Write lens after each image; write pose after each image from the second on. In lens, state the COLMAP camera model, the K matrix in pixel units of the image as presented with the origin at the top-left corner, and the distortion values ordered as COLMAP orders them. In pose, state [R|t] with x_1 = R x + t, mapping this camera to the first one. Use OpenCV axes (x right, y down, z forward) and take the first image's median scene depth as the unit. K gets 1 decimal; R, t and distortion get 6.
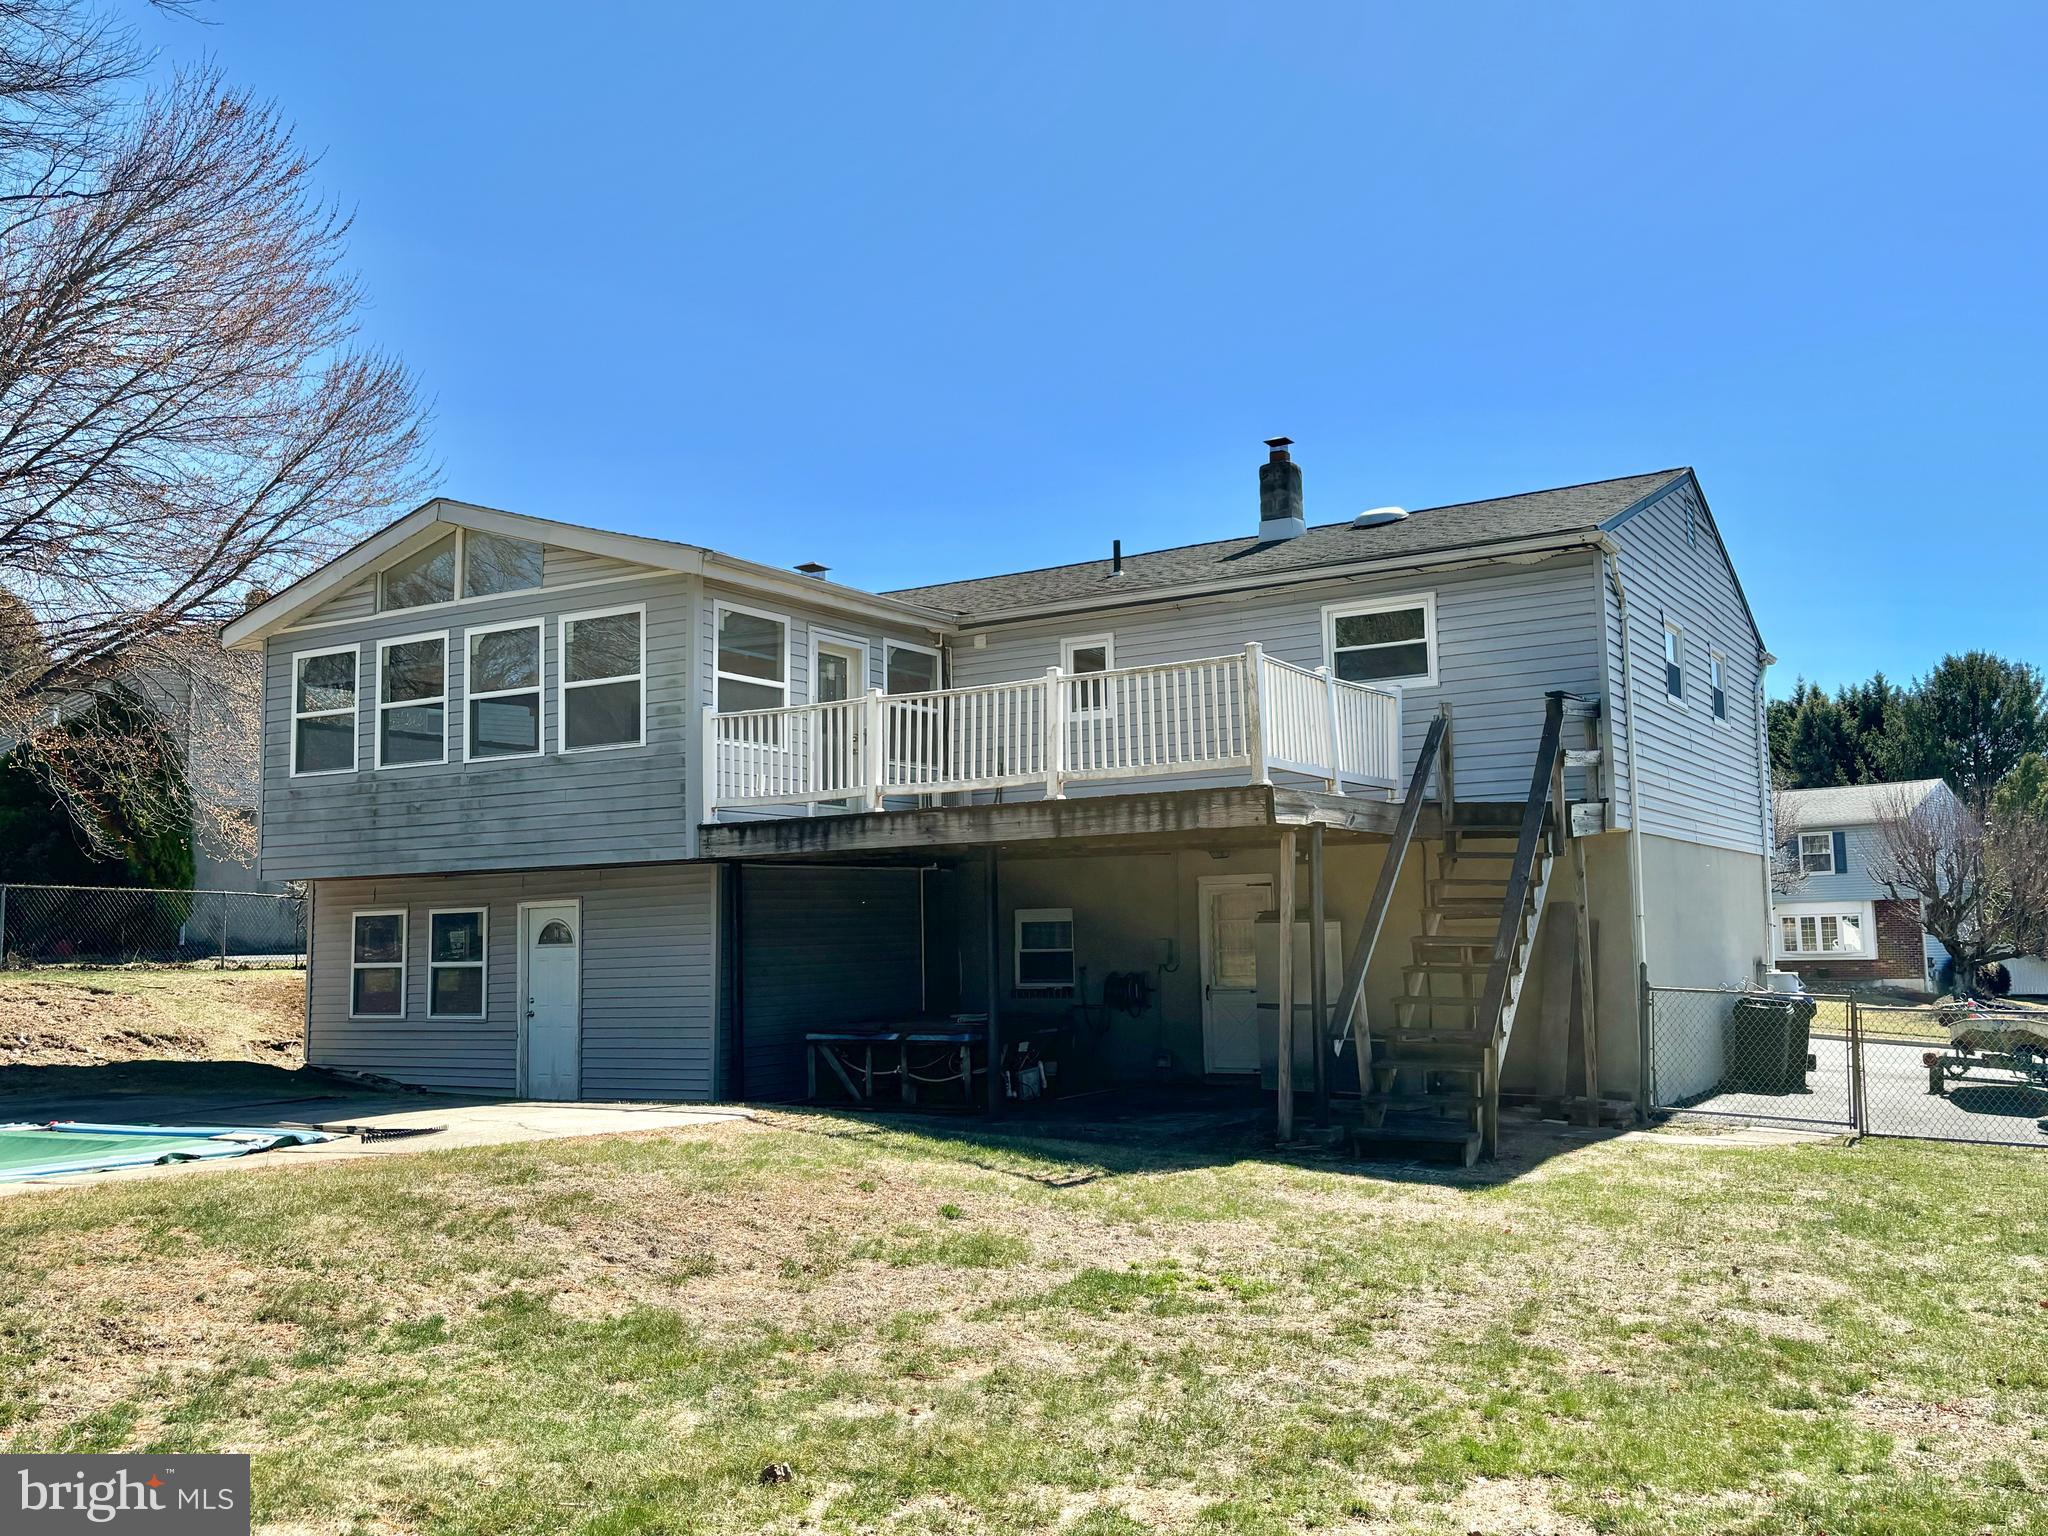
lens RADIAL K [[1877.2, 0, 1024.8], [0, 1877.2, 754.0], [0, 0, 1]] dist [0.097713, 0.000000]
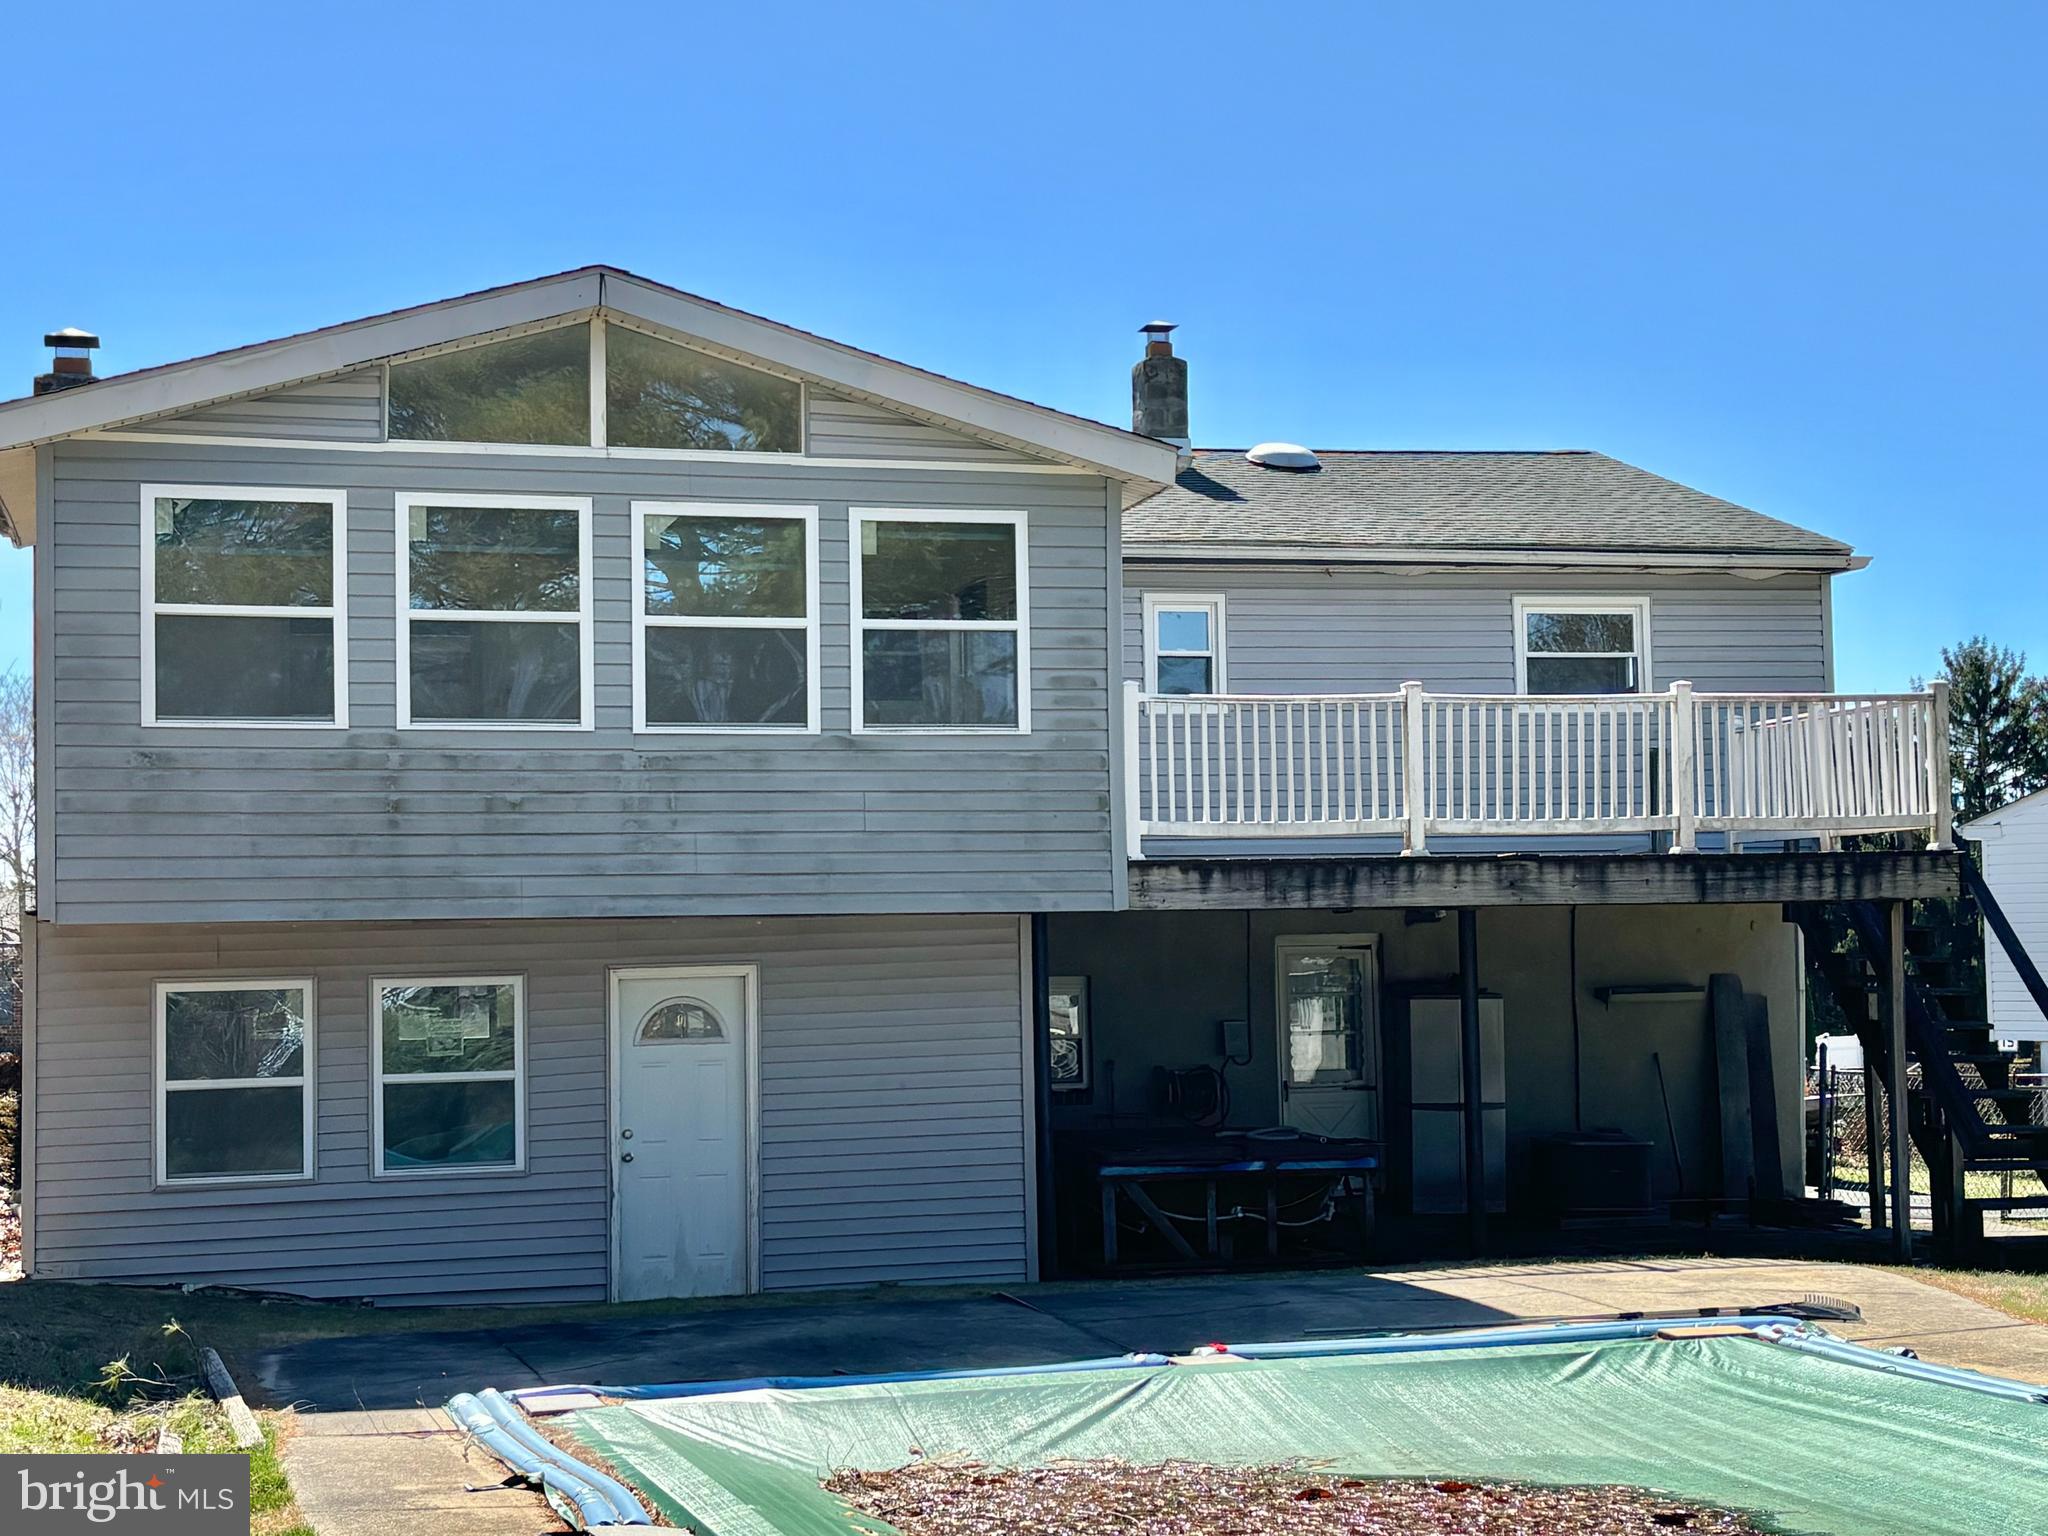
lens RADIAL K [[3156.5, 0, 1020.9], [0, 3156.5, 783.8], [0, 0, 1]] dist [0.205737, 0.000000]
pose [[0.667039, 0.043779, 0.743735, -0.978324], [-0.072050, 0.997383, 0.005911, 0.006454], [-0.741530, -0.057529, 0.668448, 0.267474]]
